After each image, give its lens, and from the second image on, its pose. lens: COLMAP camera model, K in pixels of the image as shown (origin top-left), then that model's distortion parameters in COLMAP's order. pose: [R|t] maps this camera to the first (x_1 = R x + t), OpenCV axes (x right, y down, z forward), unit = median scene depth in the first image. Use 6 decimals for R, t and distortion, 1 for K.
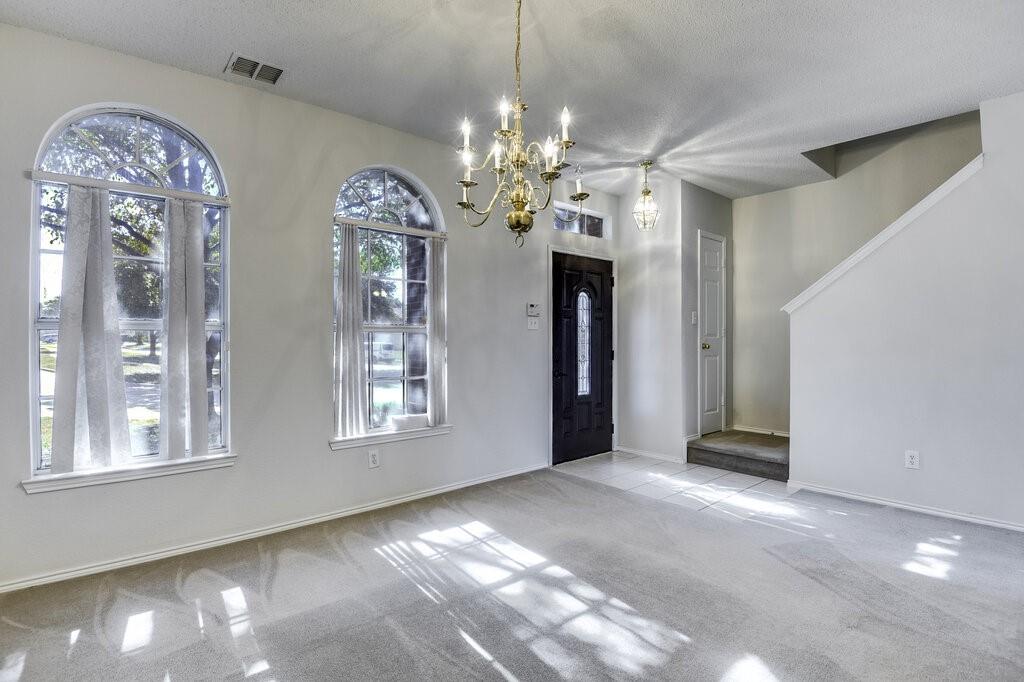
lens RADIAL K [[487.1, 0, 510.4], [0, 487.1, 343.9], [0, 0, 1]] dist [-0.022375, 0.000223]
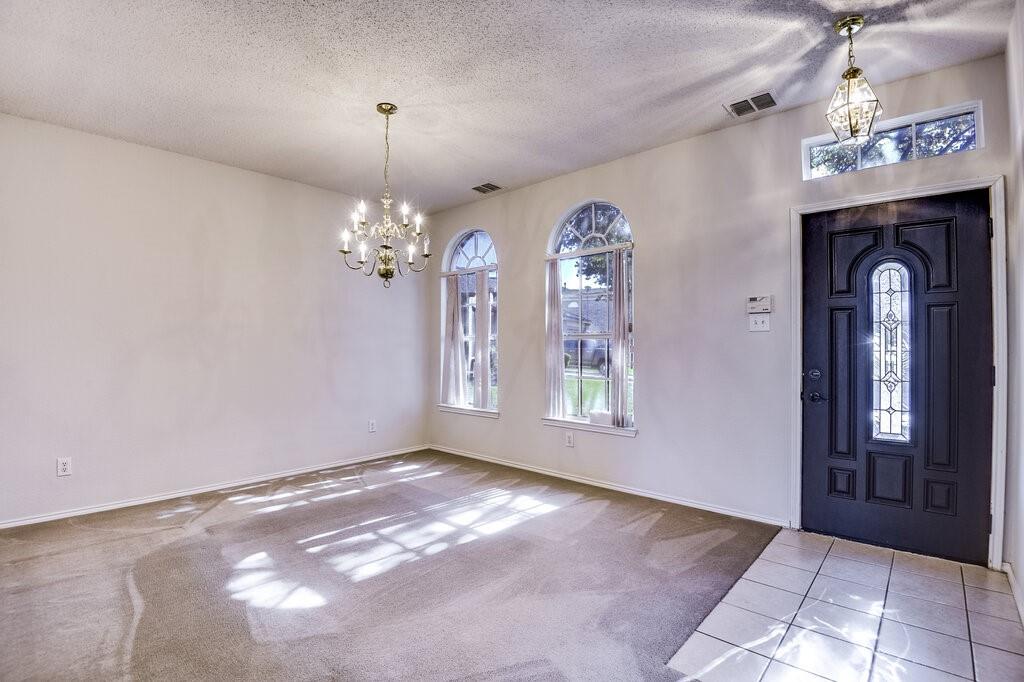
lens RADIAL K [[484.3, 0, 513.3], [0, 484.3, 345.6], [0, 0, 1]] dist [-0.046091, -0.000620]
pose [[0.128253, 0.002239, -0.991739, 0.907121], [-0.008120, 0.999966, 0.001208, -0.006579], [0.991708, 0.007898, 0.128267, 0.674251]]
